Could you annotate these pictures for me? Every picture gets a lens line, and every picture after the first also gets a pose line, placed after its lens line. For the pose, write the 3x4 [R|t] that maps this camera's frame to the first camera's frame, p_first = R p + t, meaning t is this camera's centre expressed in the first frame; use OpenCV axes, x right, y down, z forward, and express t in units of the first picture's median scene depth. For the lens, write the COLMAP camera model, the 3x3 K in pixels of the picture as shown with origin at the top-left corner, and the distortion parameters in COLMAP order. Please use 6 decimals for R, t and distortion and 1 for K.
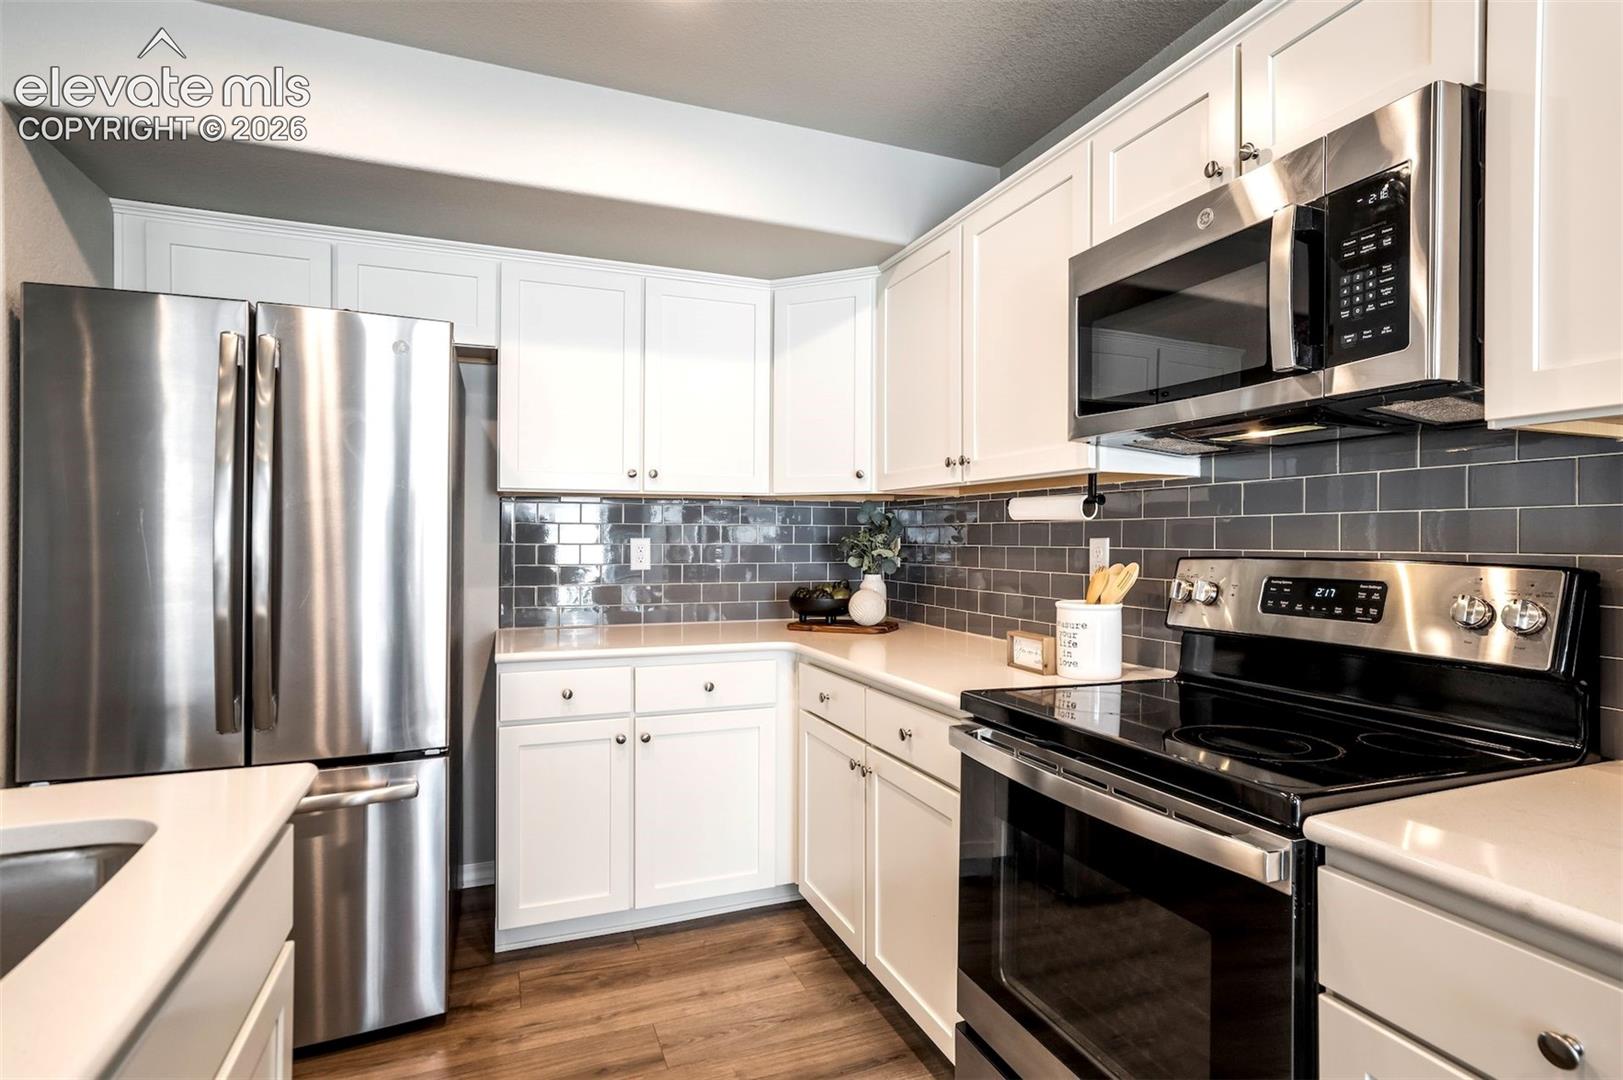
lens RADIAL K [[816.5, 0, 827.7], [0, 816.5, 532.9], [0, 0, 1]] dist [-0.021978, 0.015163]
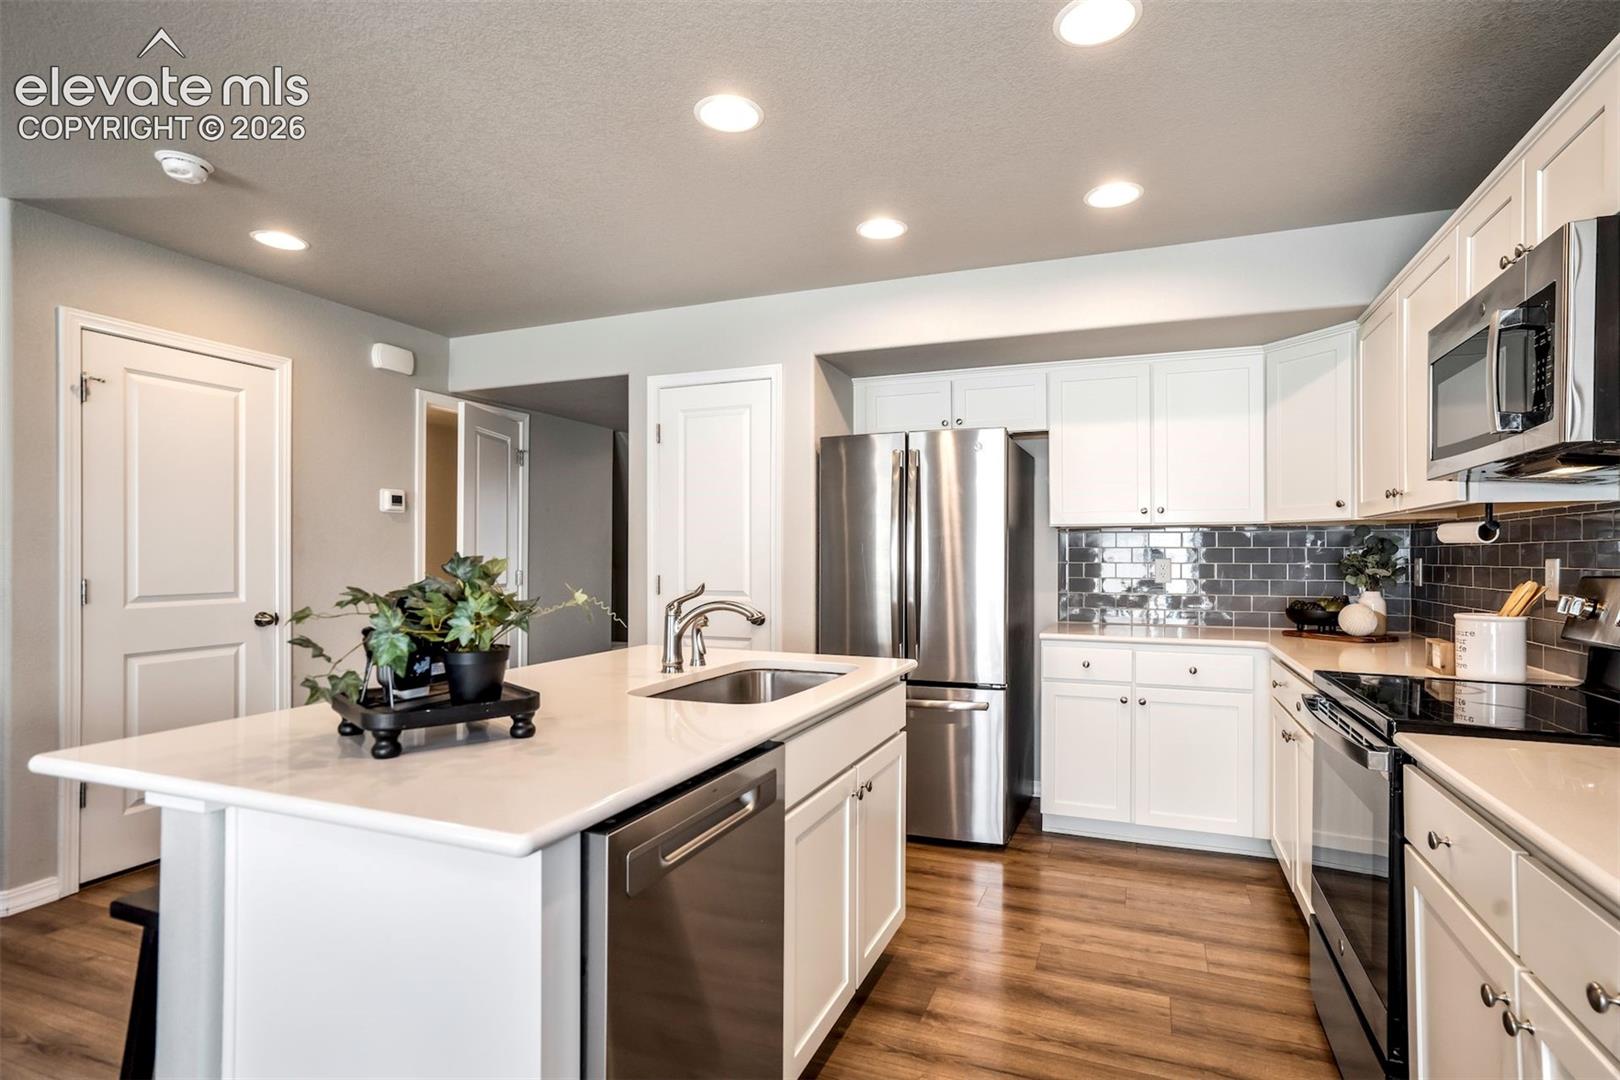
lens RADIAL K [[815.0, 0, 825.6], [0, 815.0, 553.2], [0, 0, 1]] dist [-0.021978, 0.015163]
pose [[0.718447, -0.003321, -0.695574, 0.380270], [0.003623, 0.999993, -0.001032, -0.003200], [0.695573, -0.001779, 0.718454, -0.399789]]
